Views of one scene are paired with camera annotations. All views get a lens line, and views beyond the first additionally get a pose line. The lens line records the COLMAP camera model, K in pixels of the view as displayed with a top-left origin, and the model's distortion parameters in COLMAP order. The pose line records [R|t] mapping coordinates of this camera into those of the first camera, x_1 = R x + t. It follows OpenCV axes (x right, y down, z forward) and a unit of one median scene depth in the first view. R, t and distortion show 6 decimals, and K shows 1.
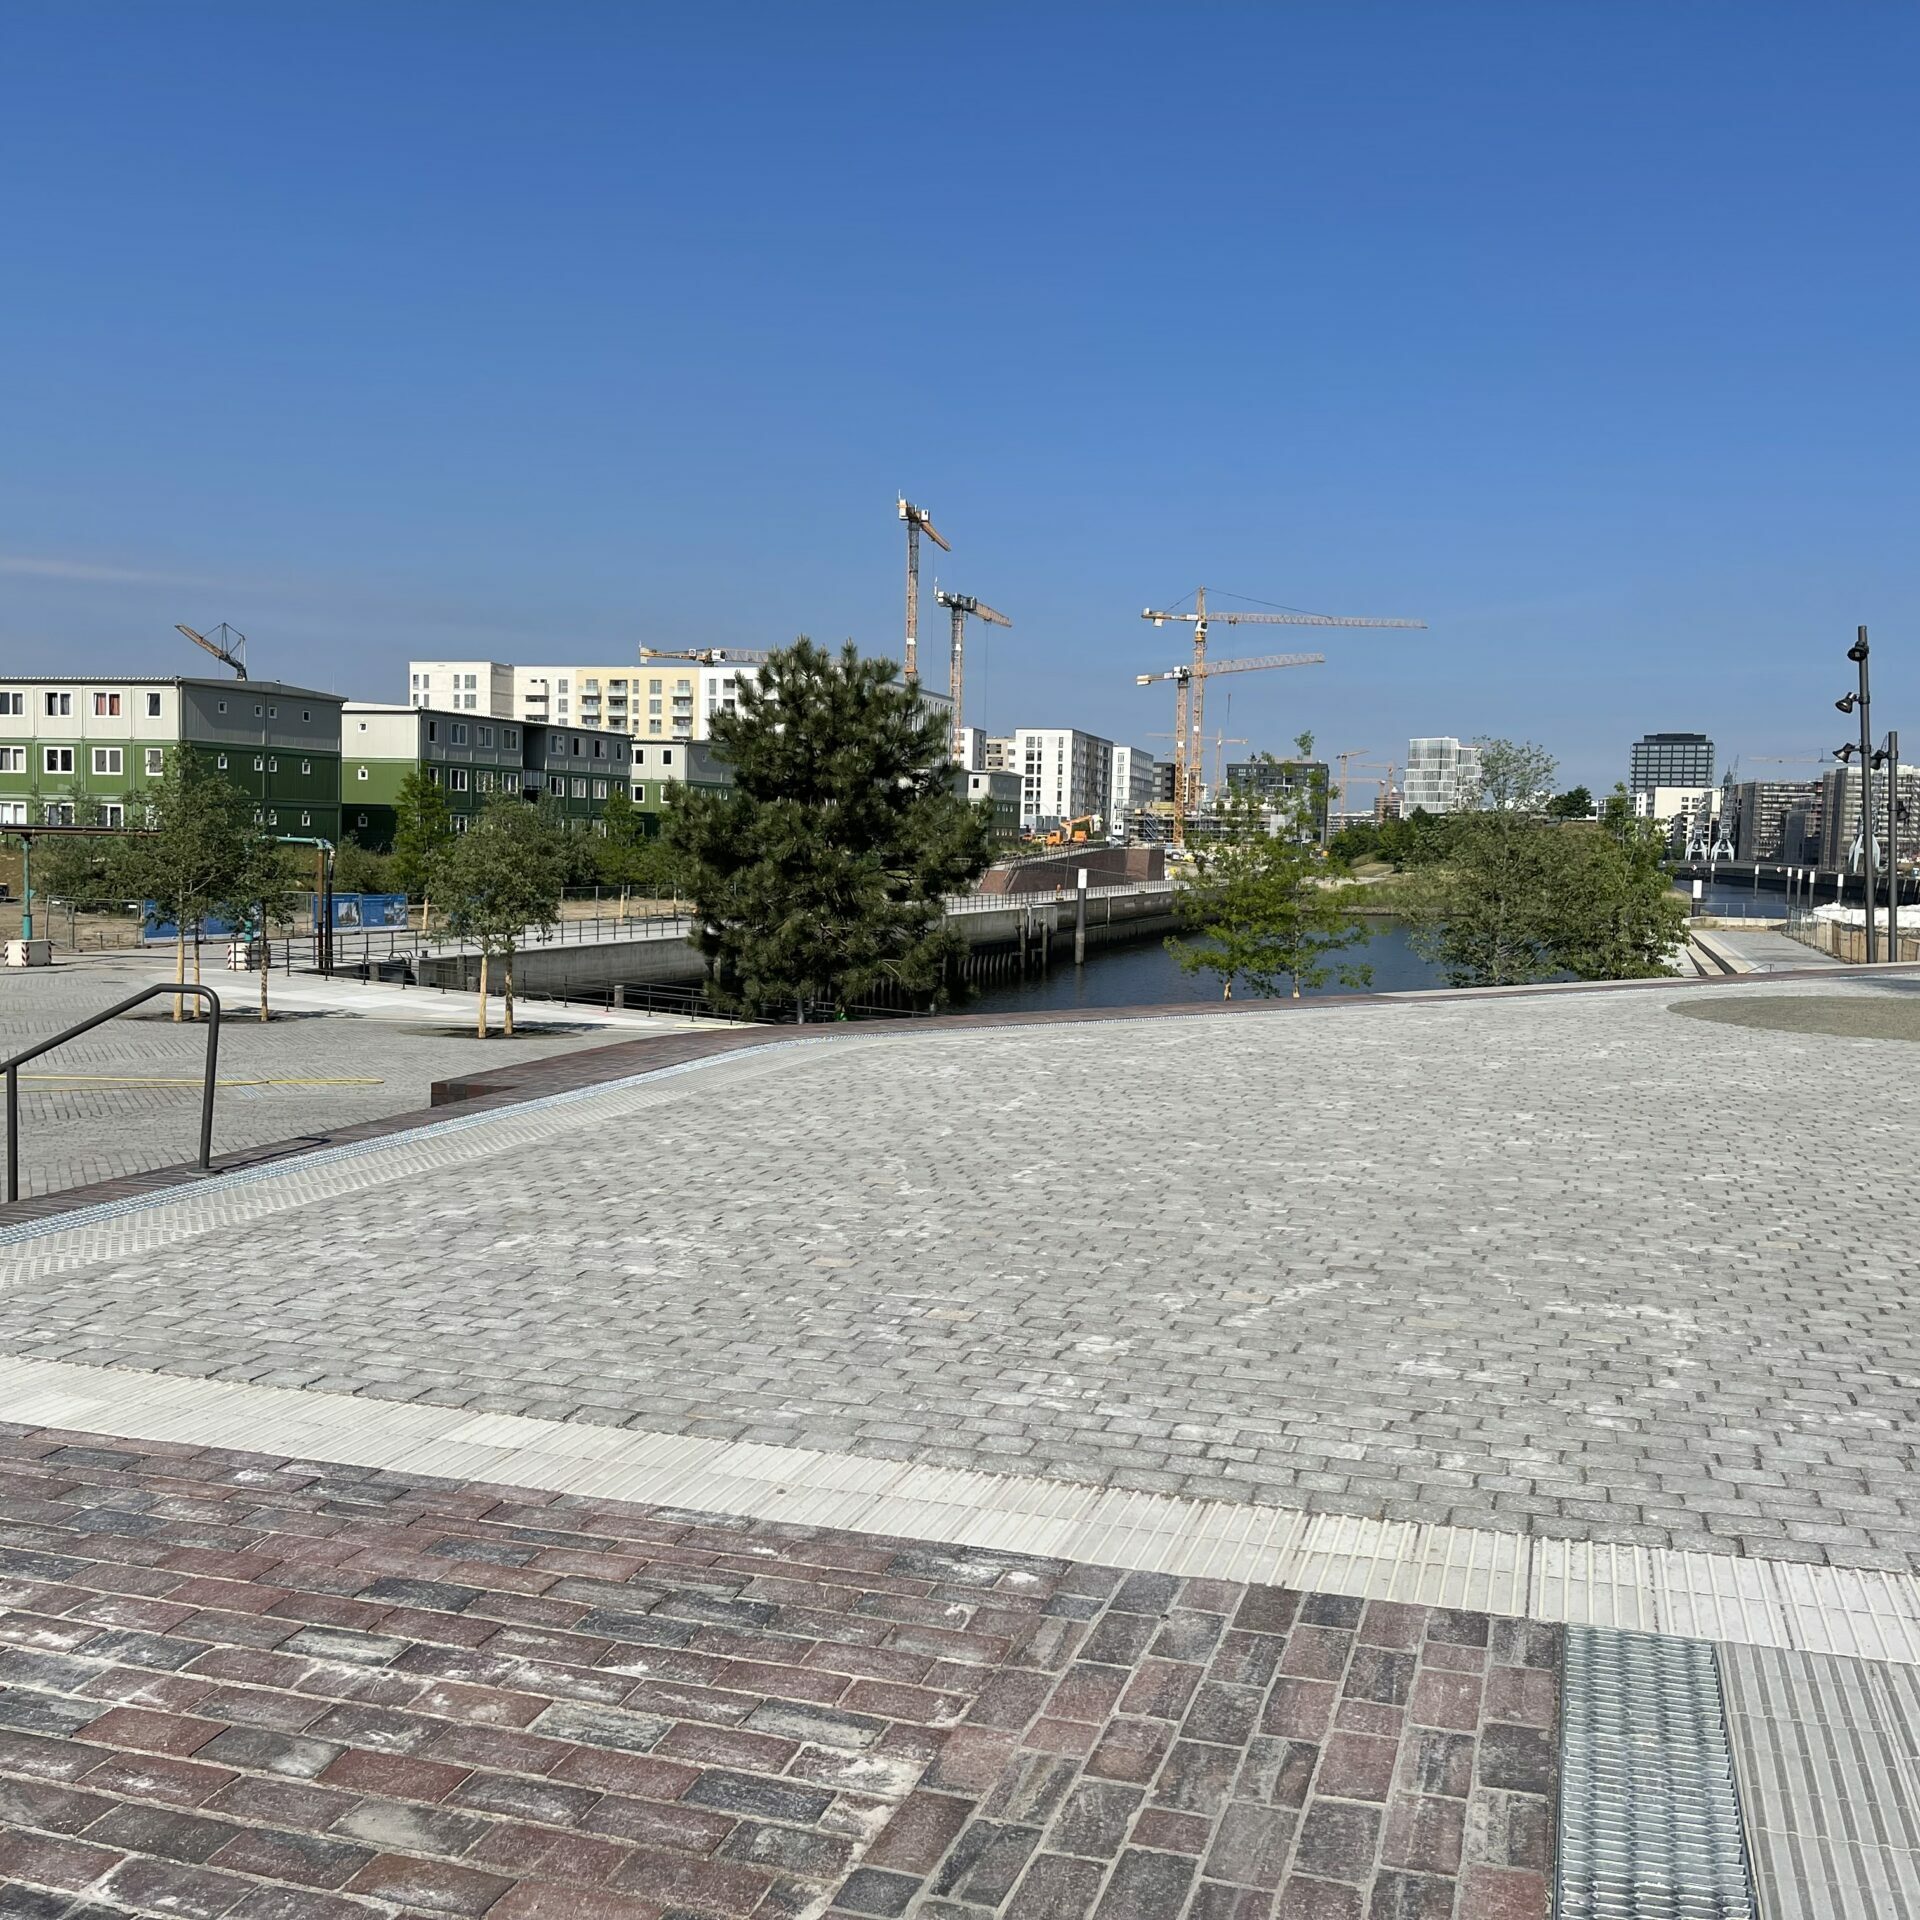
lens RADIAL K [[1917.6, 0, 951.5], [0, 1917.6, 1009.3], [0, 0, 1]] dist [0.111490, -0.265121]
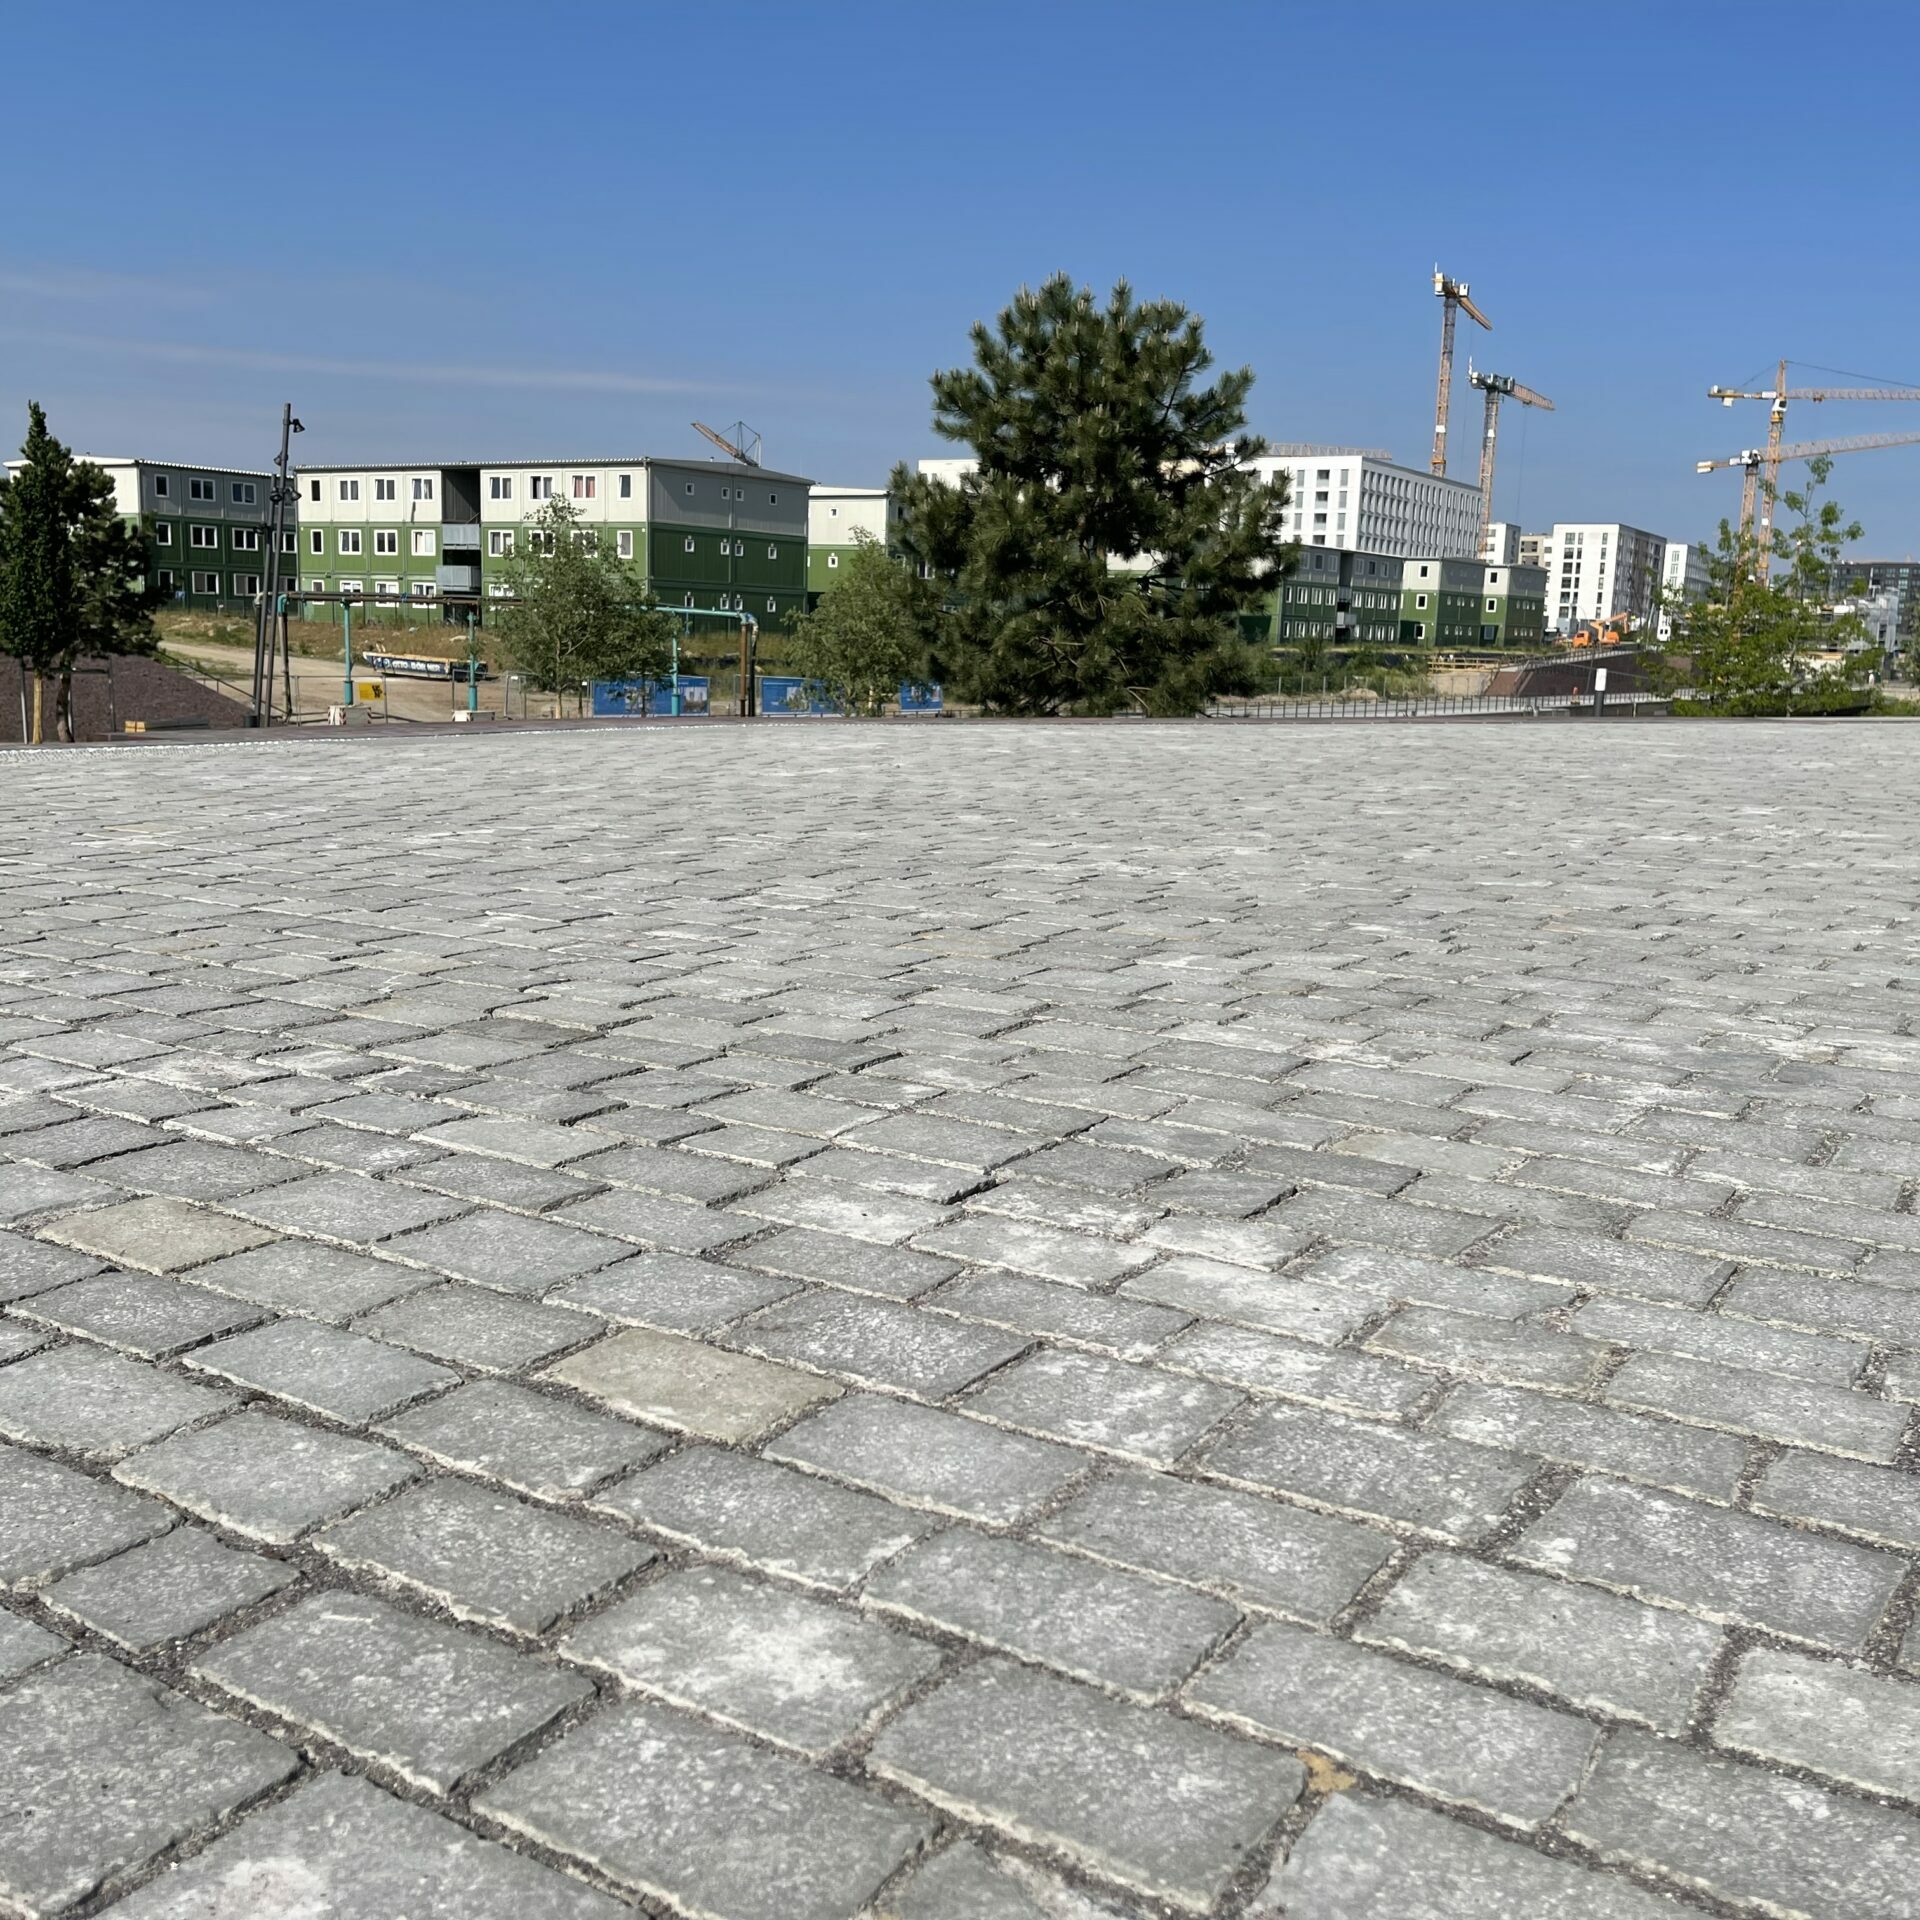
lens RADIAL K [[1948.8, 0, 938.5], [0, 1948.8, 983.3], [0, 0, 1]] dist [0.028728, 0.003473]
pose [[0.965108, 0.053444, -0.256340, 0.050281], [-0.031757, 0.995613, 0.088013, 0.013898], [0.259919, -0.076801, 0.962571, 0.102132]]
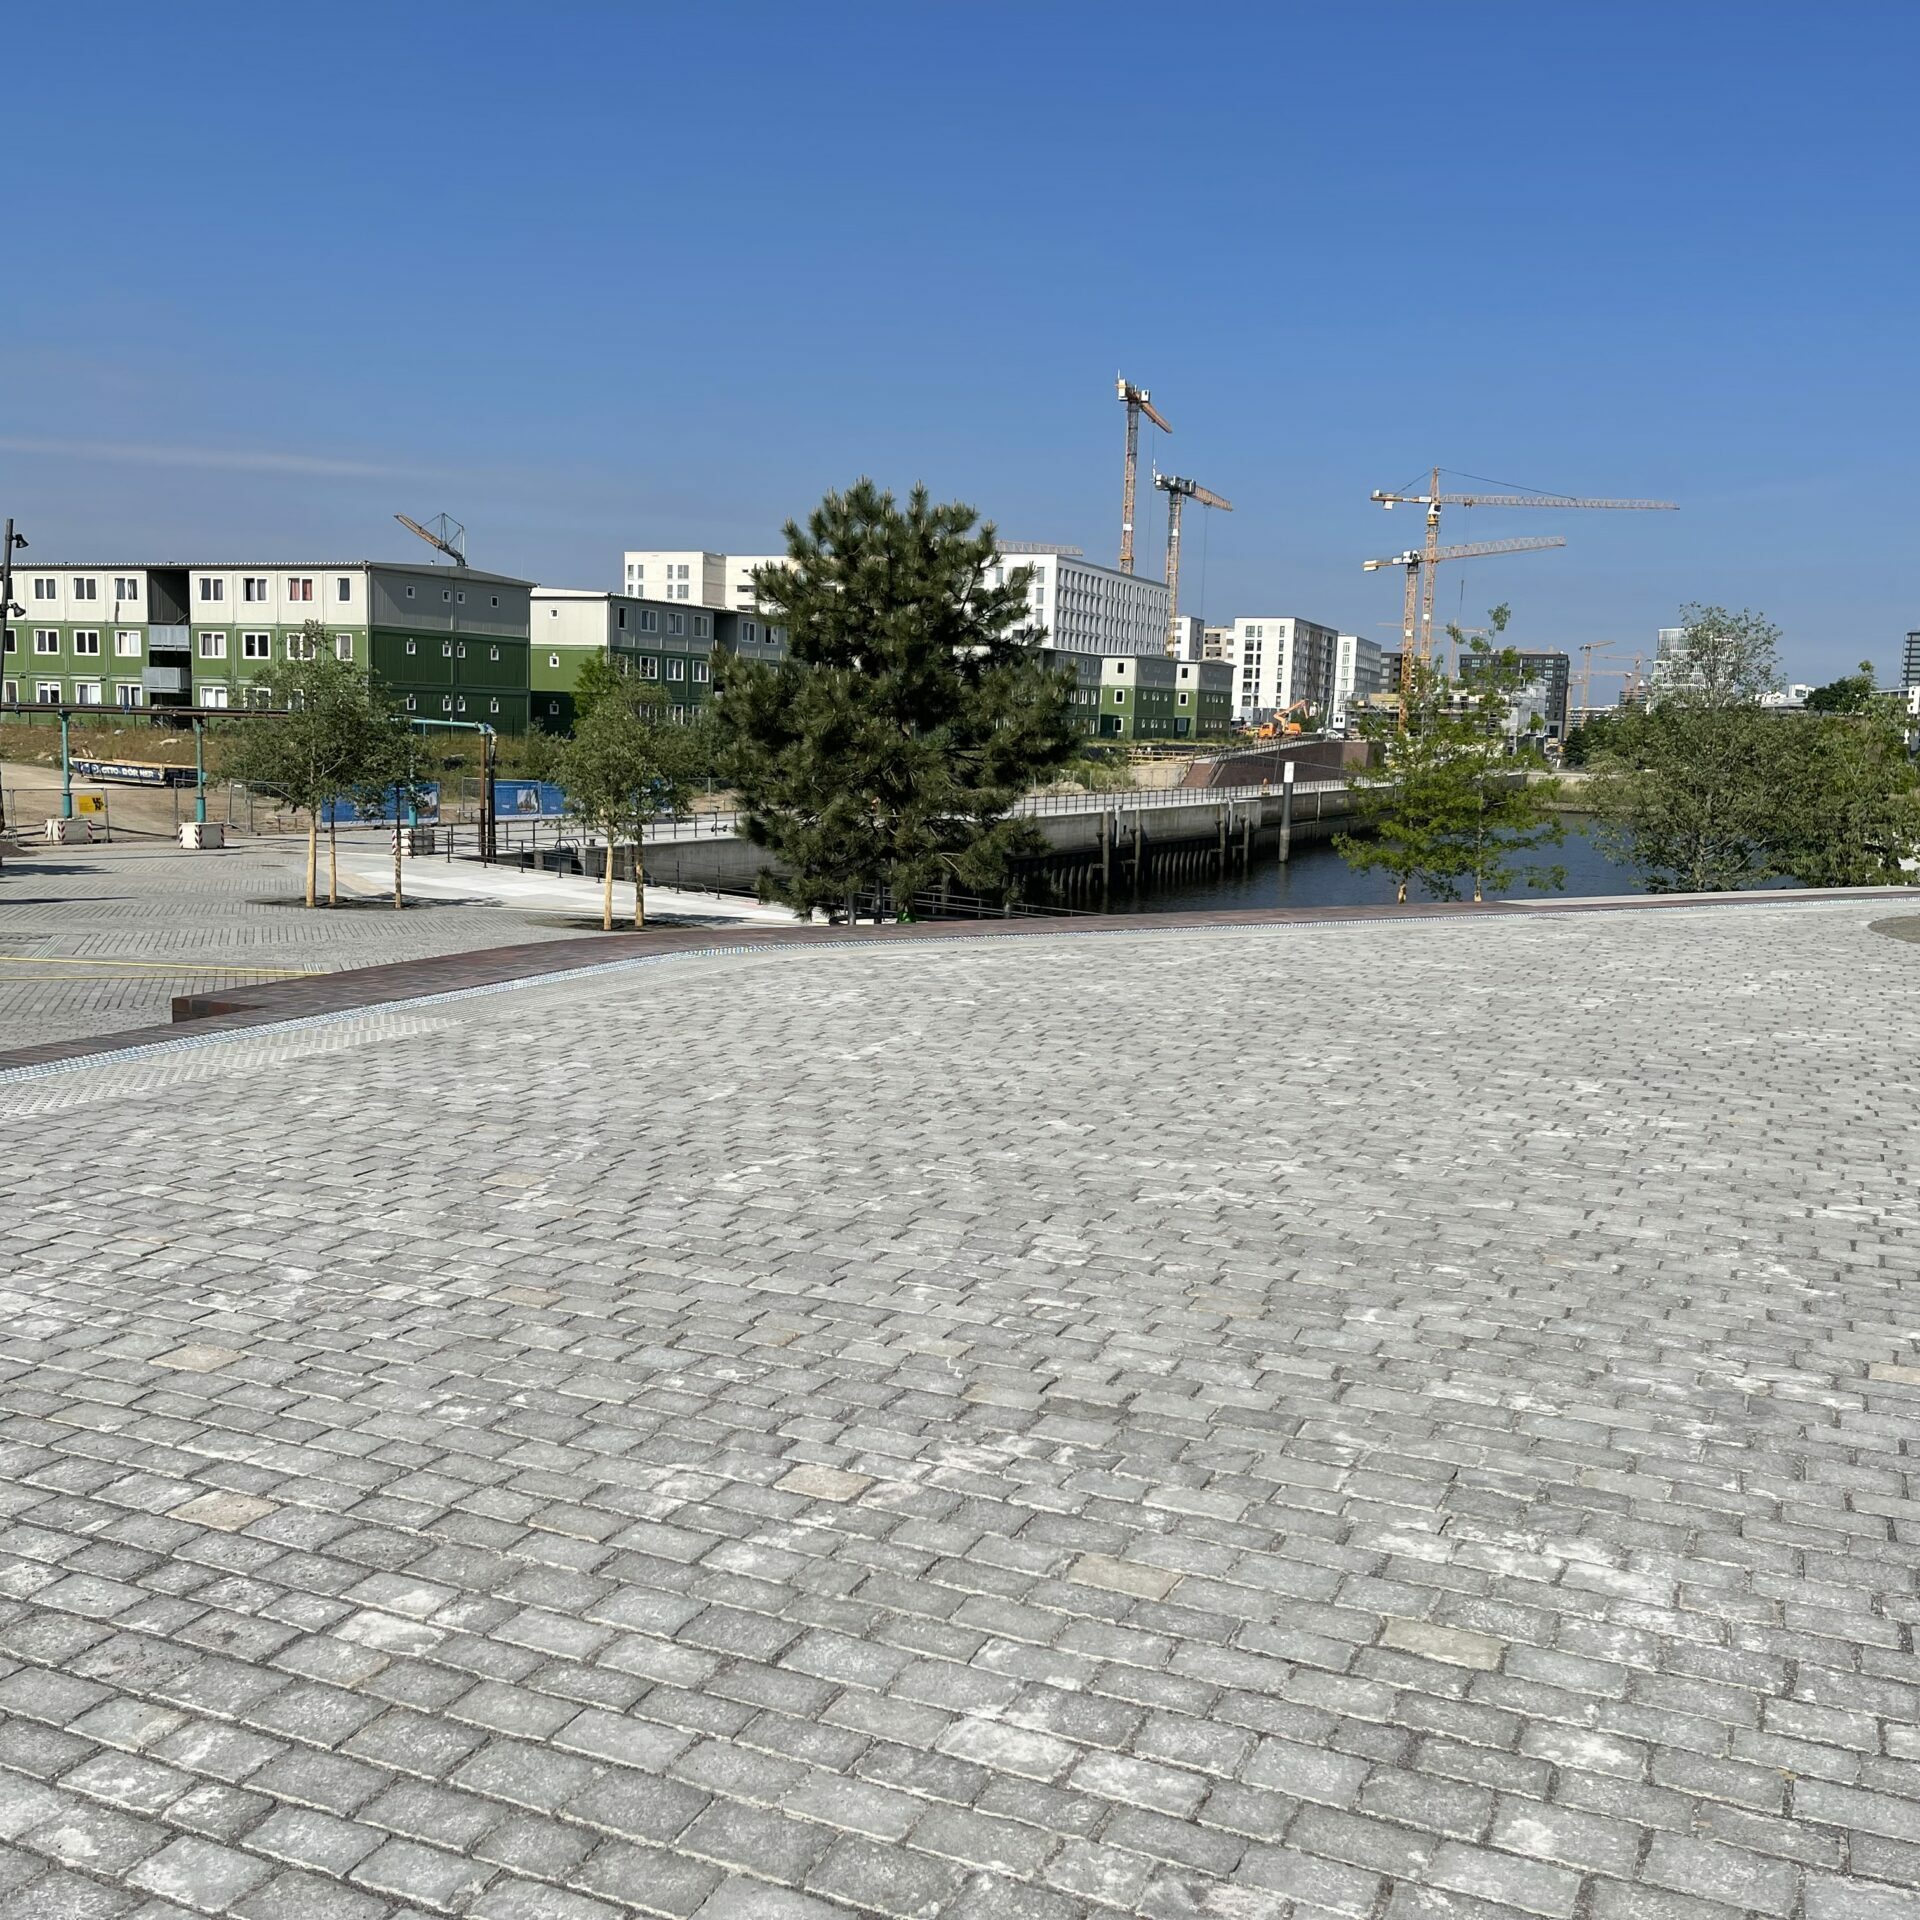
lens RADIAL K [[1932.3, 0, 926.7], [0, 1932.3, 1003.8], [0, 0, 1]] dist [0.073231, -0.094851]
pose [[0.992564, 0.022617, -0.119601, 0.032388], [-0.016461, 0.998500, 0.052210, -0.001478], [0.120603, -0.049853, 0.991448, 0.063729]]
